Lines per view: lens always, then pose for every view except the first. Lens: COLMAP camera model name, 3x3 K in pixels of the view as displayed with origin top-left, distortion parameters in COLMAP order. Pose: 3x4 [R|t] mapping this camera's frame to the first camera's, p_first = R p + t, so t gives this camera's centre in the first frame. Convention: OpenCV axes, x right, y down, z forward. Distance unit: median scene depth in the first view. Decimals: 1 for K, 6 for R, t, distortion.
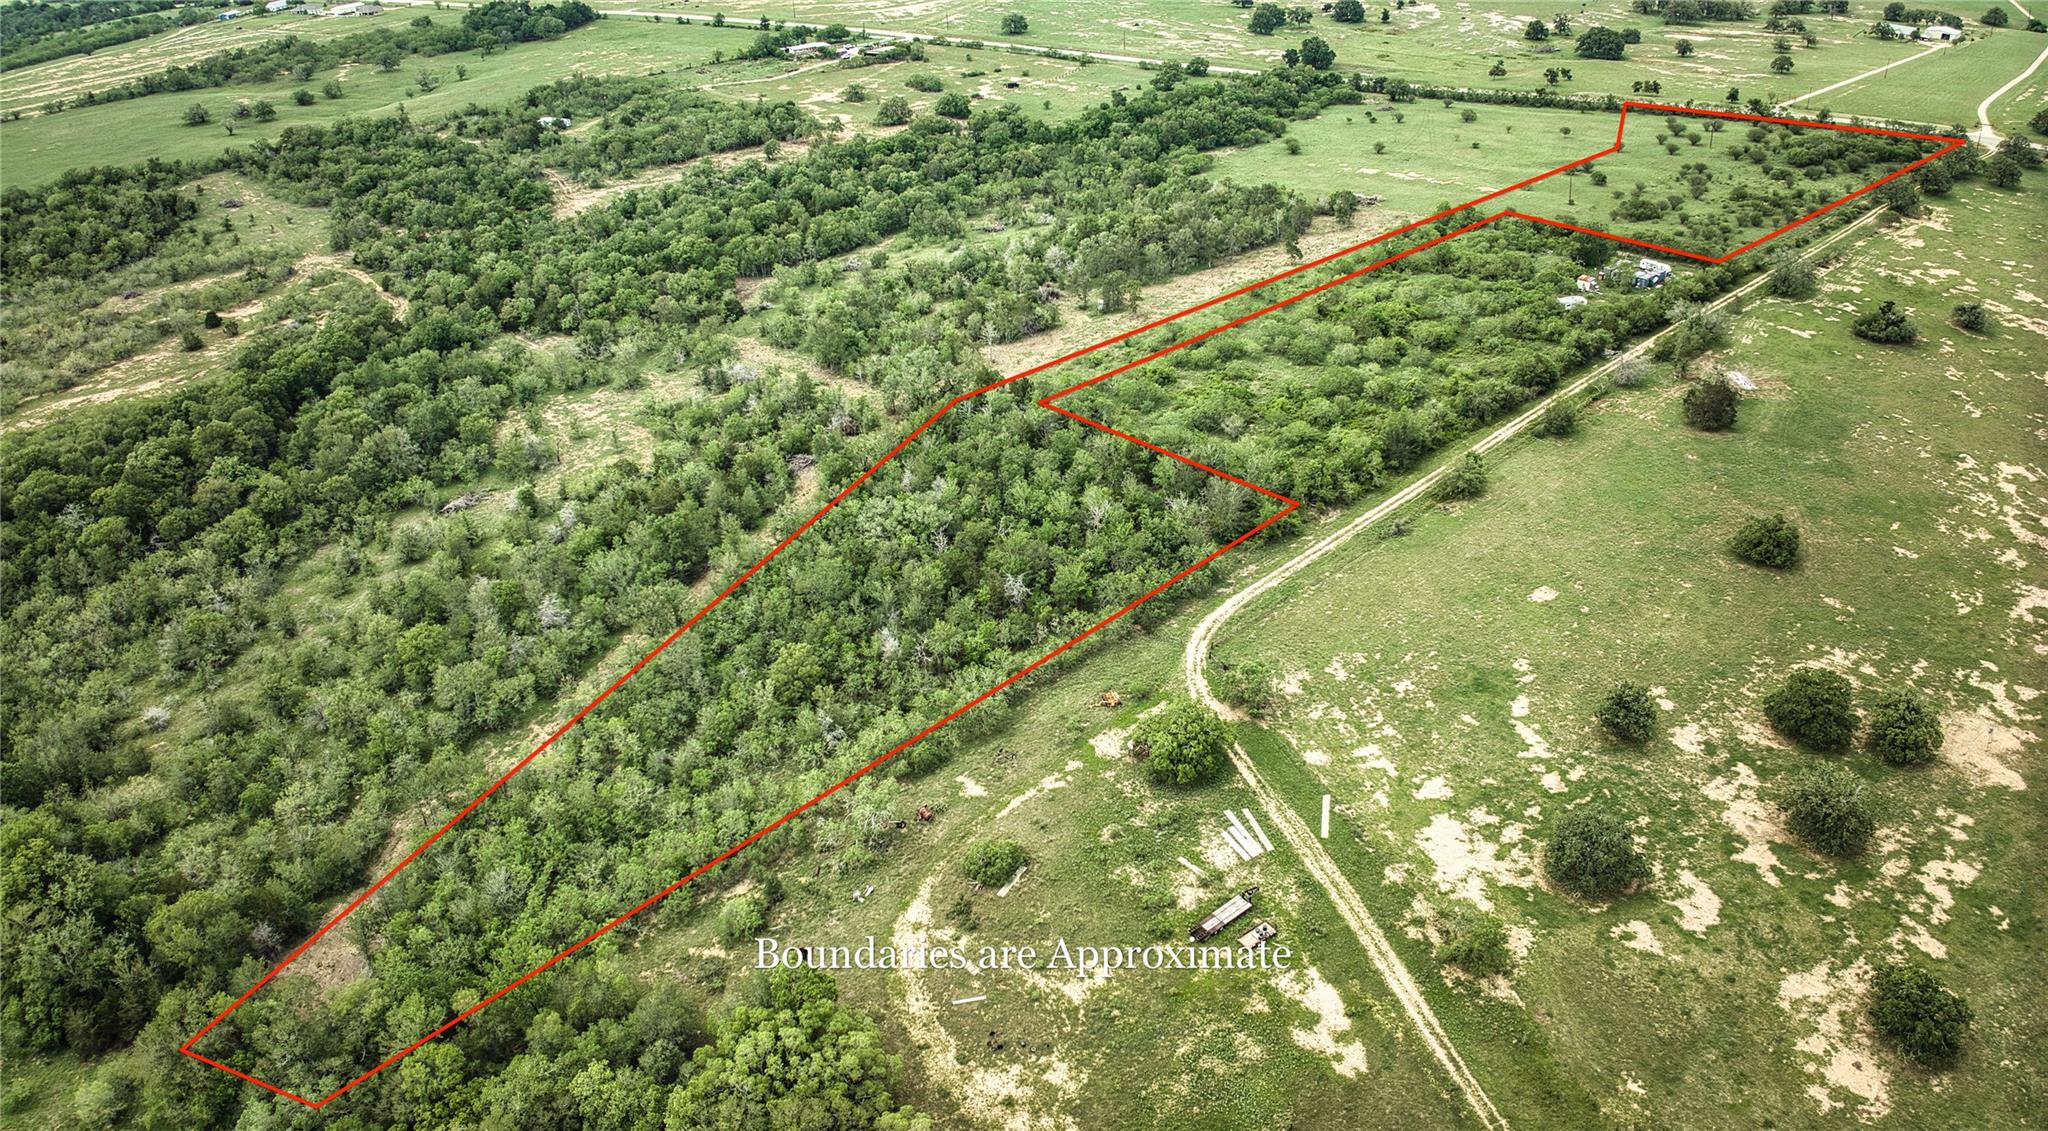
lens RADIAL K [[1503.3, 0, 1024.0], [0, 1503.3, 565.5], [0, 0, 1]] dist [-0.100593, -0.028205]
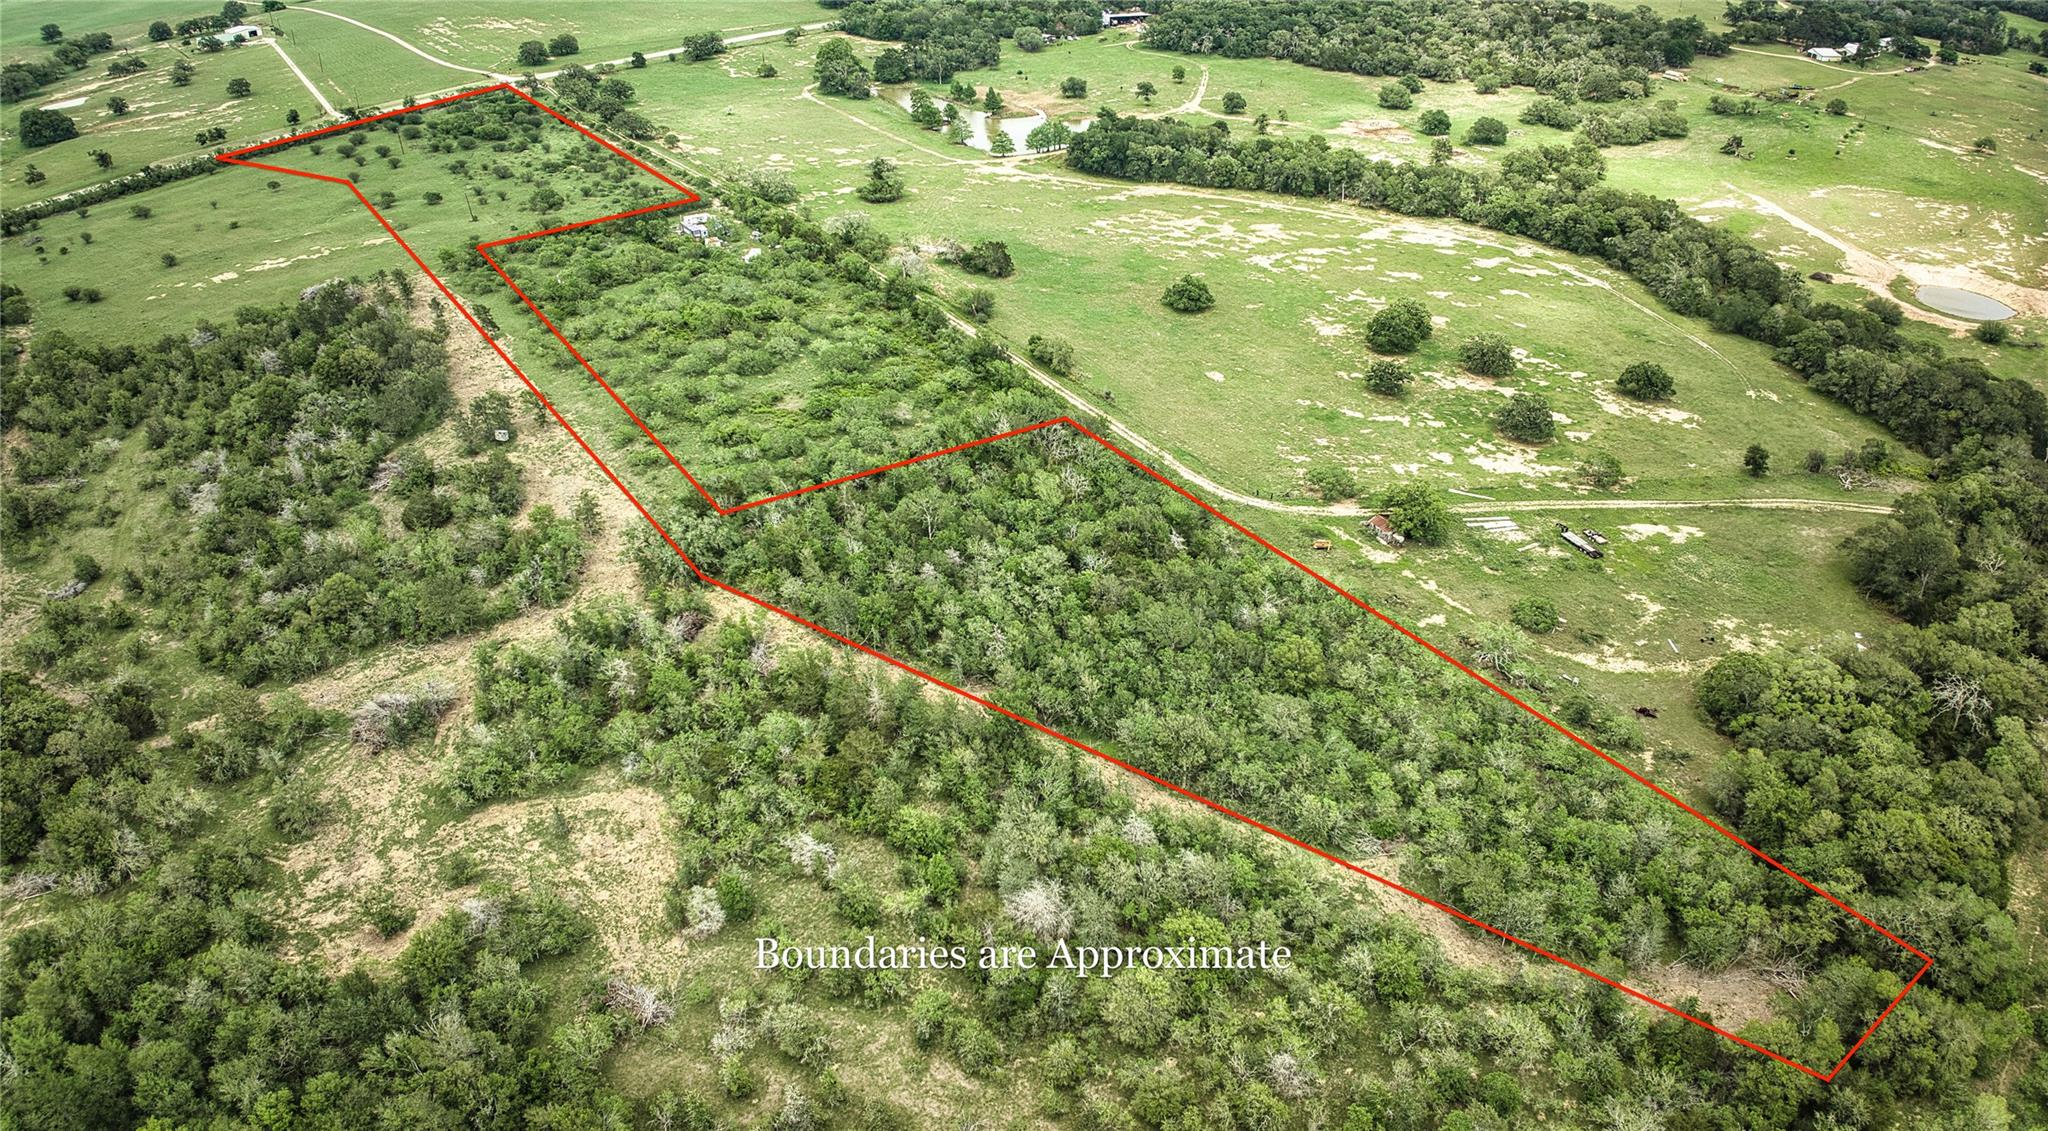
lens RADIAL K [[1503.3, 0, 1024.0], [0, 1503.3, 565.5], [0, 0, 1]] dist [-0.100593, -0.028205]
pose [[0.189538, -0.457744, 0.868646, -1.137862], [0.472515, 0.818026, 0.327967, -0.443429], [-0.860700, 0.348287, 0.371338, 0.845258]]
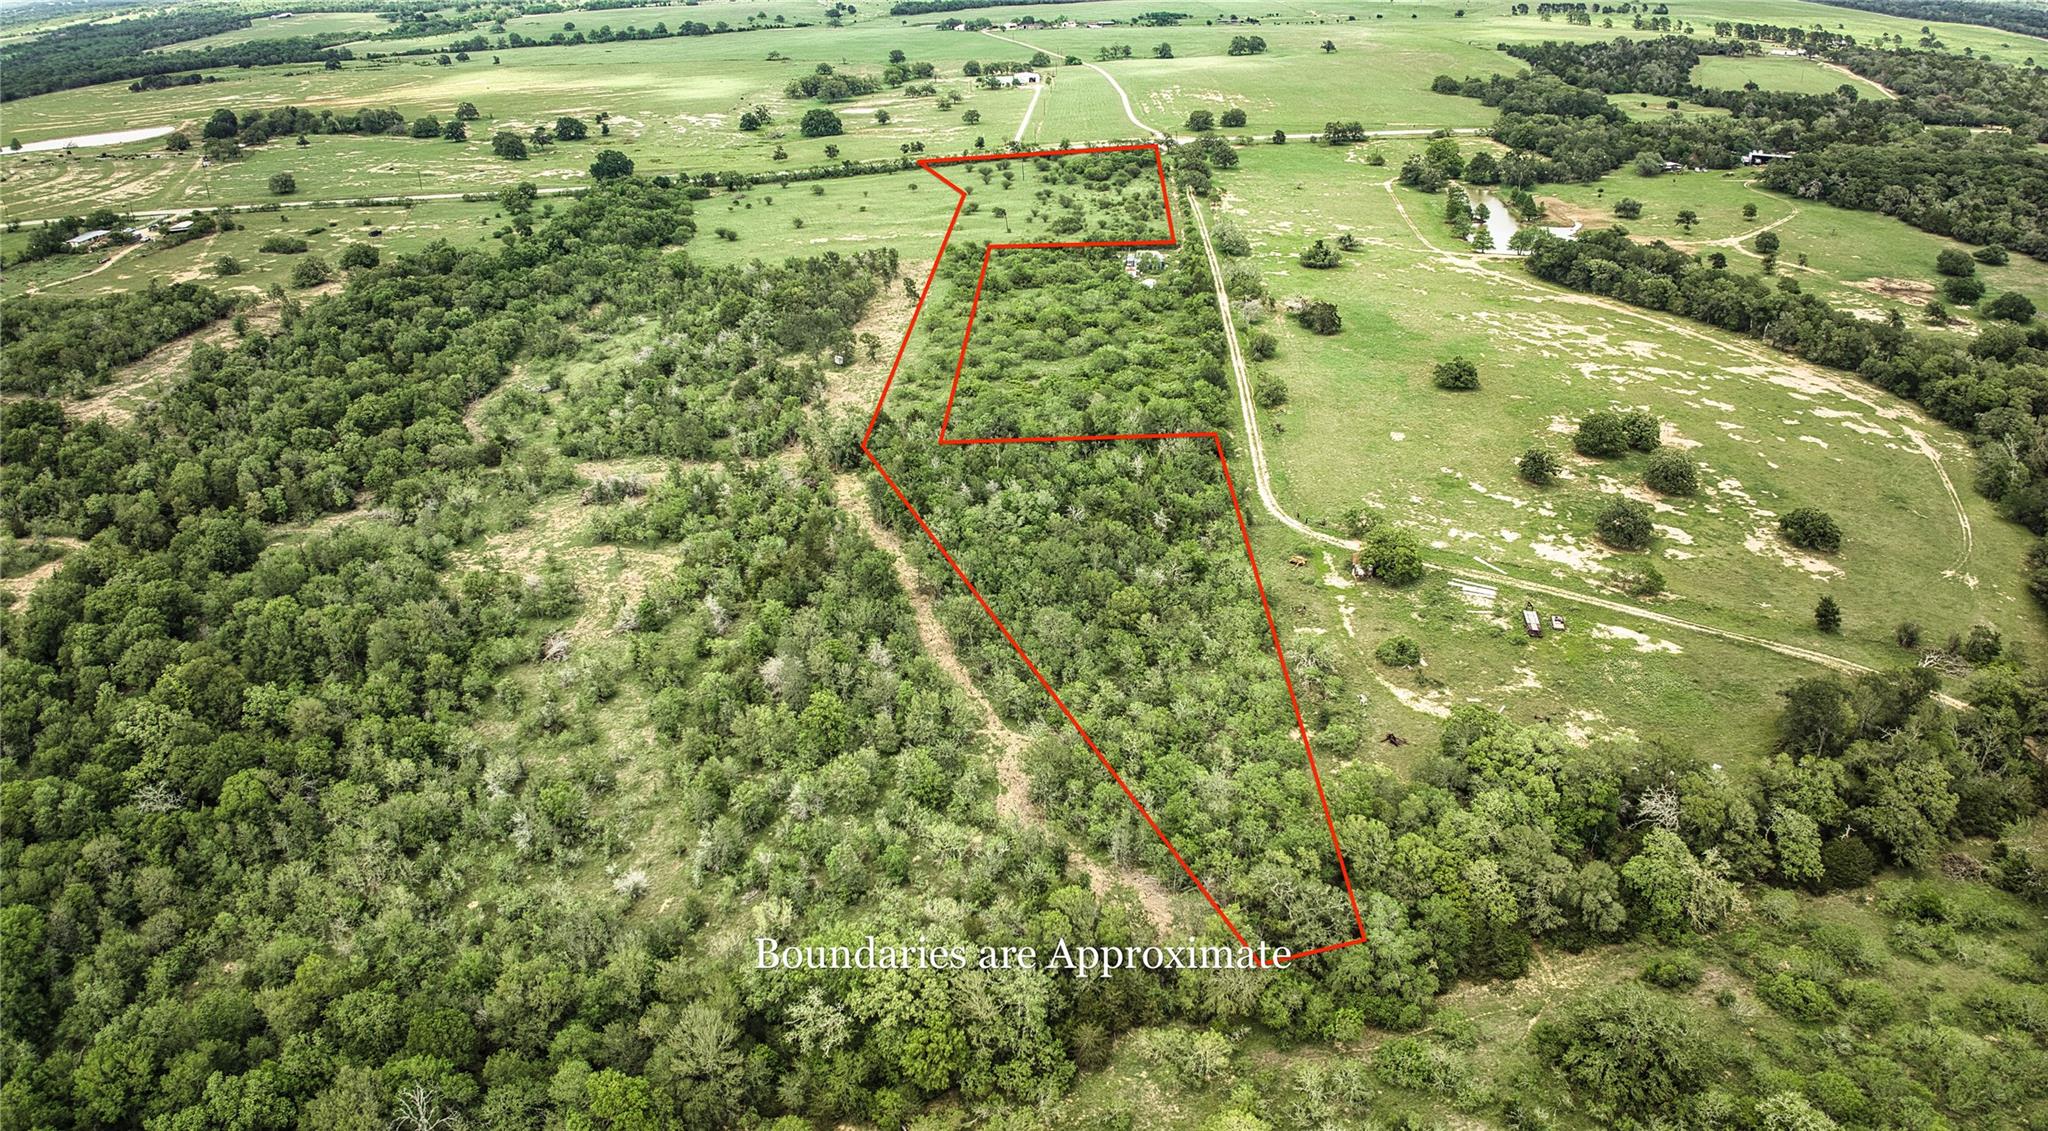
lens RADIAL K [[1503.3, 0, 1024.0], [0, 1503.3, 565.5], [0, 0, 1]] dist [-0.100593, -0.028205]
pose [[0.728342, -0.275807, 0.627254, -1.074642], [0.325483, 0.944804, 0.037499, -0.043102], [-0.602975, 0.176849, 0.777911, 0.104219]]
